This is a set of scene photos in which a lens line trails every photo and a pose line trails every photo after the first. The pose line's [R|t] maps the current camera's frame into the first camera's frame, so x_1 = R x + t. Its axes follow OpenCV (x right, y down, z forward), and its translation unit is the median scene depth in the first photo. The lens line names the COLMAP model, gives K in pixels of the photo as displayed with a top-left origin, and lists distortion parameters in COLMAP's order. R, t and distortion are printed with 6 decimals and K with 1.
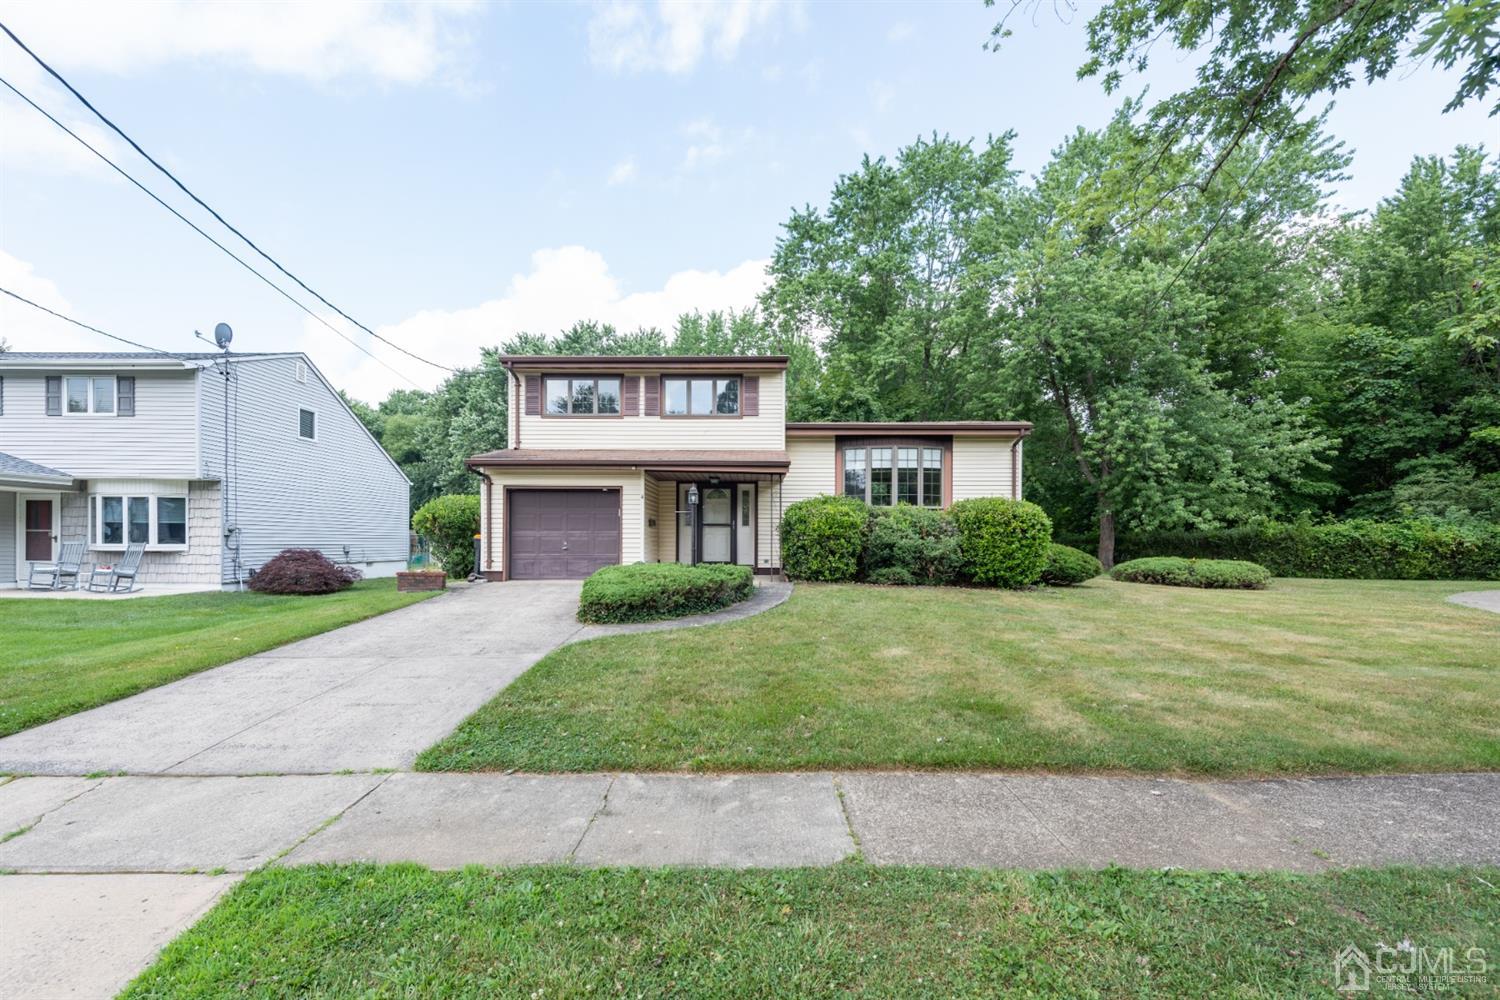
lens RADIAL K [[607.7, 0, 750.5], [0, 607.7, 544.2], [0, 0, 1]] dist [0.012343, -0.000046]
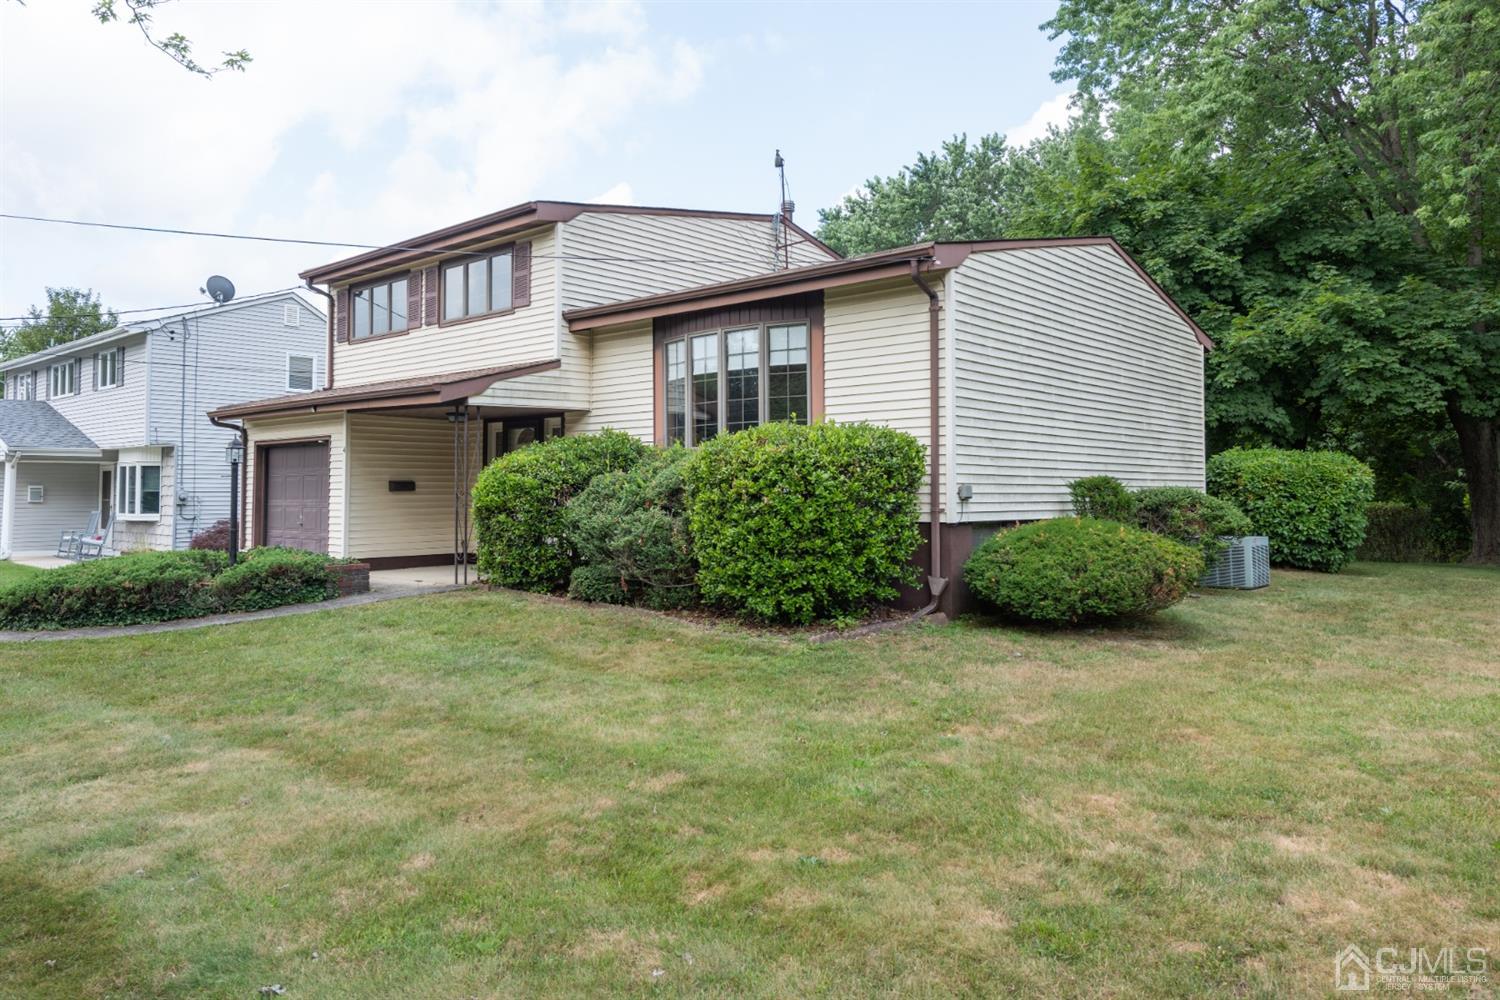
lens RADIAL K [[1010.7, 0, 748.5], [0, 1010.7, 458.3], [0, 0, 1]] dist [0.027284, -0.023357]
pose [[0.770254, -0.029463, -0.637057, 0.812483], [0.003816, 0.999127, -0.041594, -0.017422], [0.637726, 0.029607, 0.769694, 0.370892]]
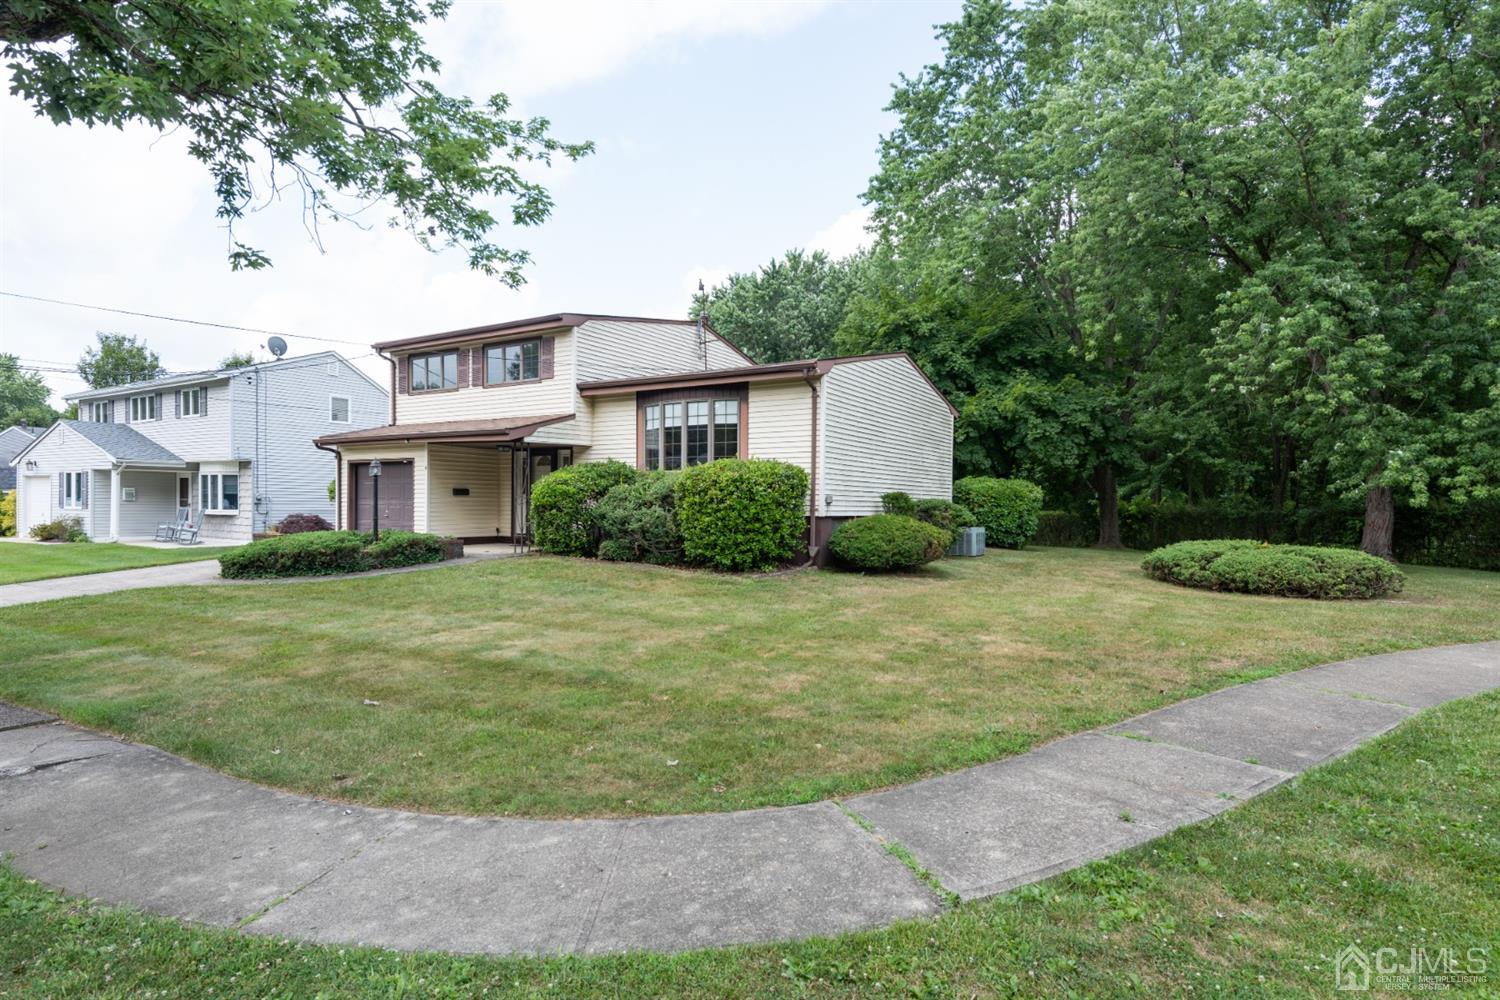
lens RADIAL K [[767.5, 0, 750.9], [0, 767.5, 519.1], [0, 0, 1]] dist [0.004217, 0.000712]
pose [[0.868666, 0.012488, -0.495241, 0.873694], [-0.006797, 0.999889, 0.013292, -0.009643], [0.495352, -0.008180, 0.868654, 0.112277]]
